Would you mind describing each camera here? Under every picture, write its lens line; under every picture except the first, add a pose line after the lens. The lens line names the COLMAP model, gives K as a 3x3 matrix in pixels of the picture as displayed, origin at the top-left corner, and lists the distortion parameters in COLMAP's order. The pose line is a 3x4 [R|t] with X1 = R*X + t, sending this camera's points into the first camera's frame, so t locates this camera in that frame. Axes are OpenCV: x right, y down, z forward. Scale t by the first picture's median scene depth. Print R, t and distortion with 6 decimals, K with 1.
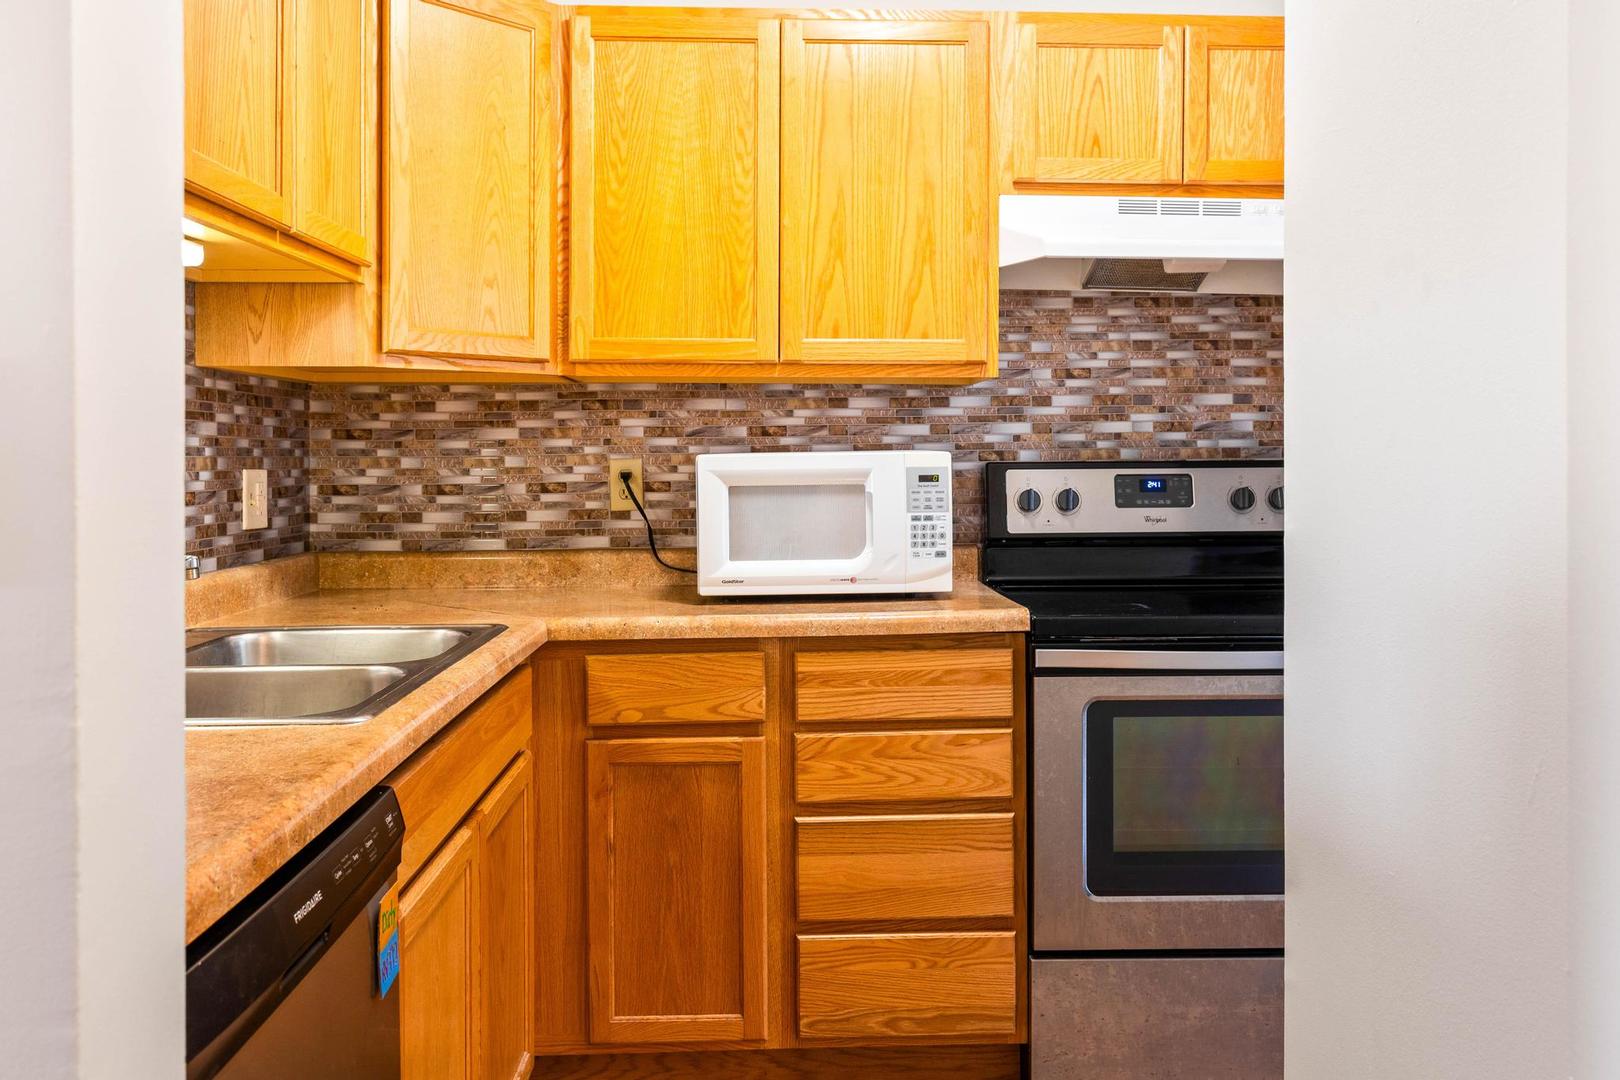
lens RADIAL K [[1328.4, 0, 870.2], [0, 1328.4, 473.6], [0, 0, 1]] dist [0.005672, 0.004591]
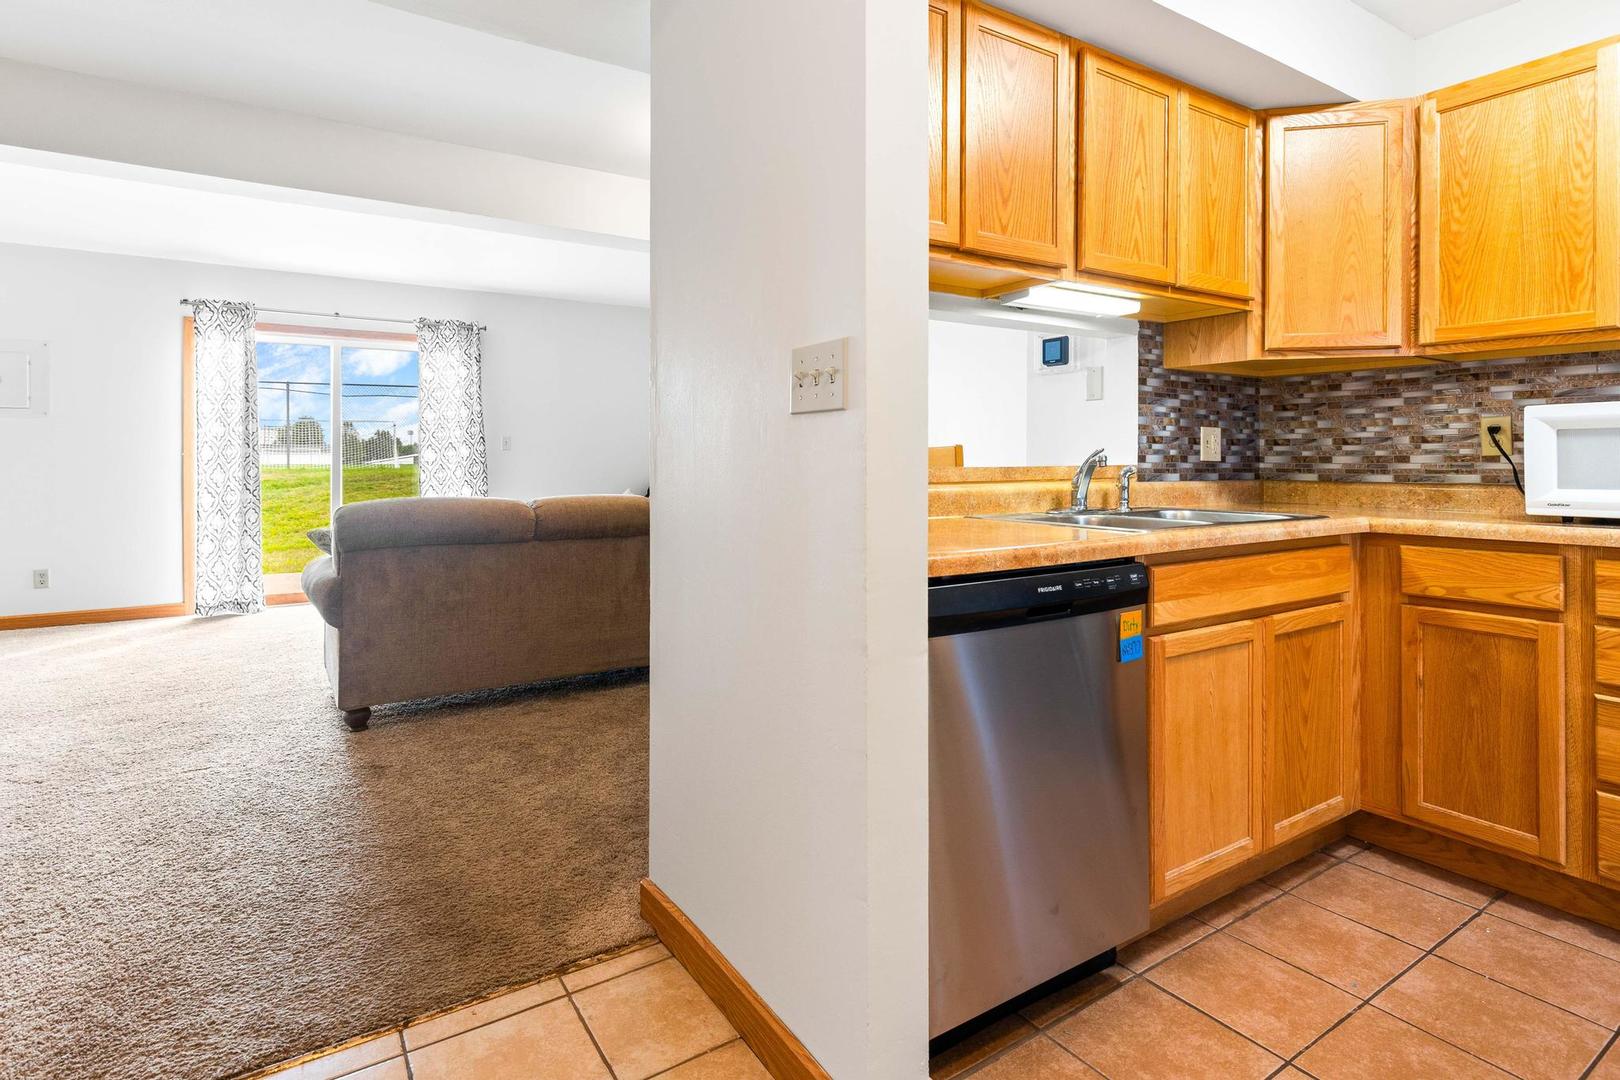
lens RADIAL K [[835.1, 0, 804.0], [0, 835.1, 453.1], [0, 0, 1]] dist [0.000835, 0.000526]
pose [[0.511676, -0.001274, -0.859178, 0.210905], [-0.008180, 0.999946, -0.006354, 0.043080], [0.859140, 0.010279, 0.511638, -0.021243]]
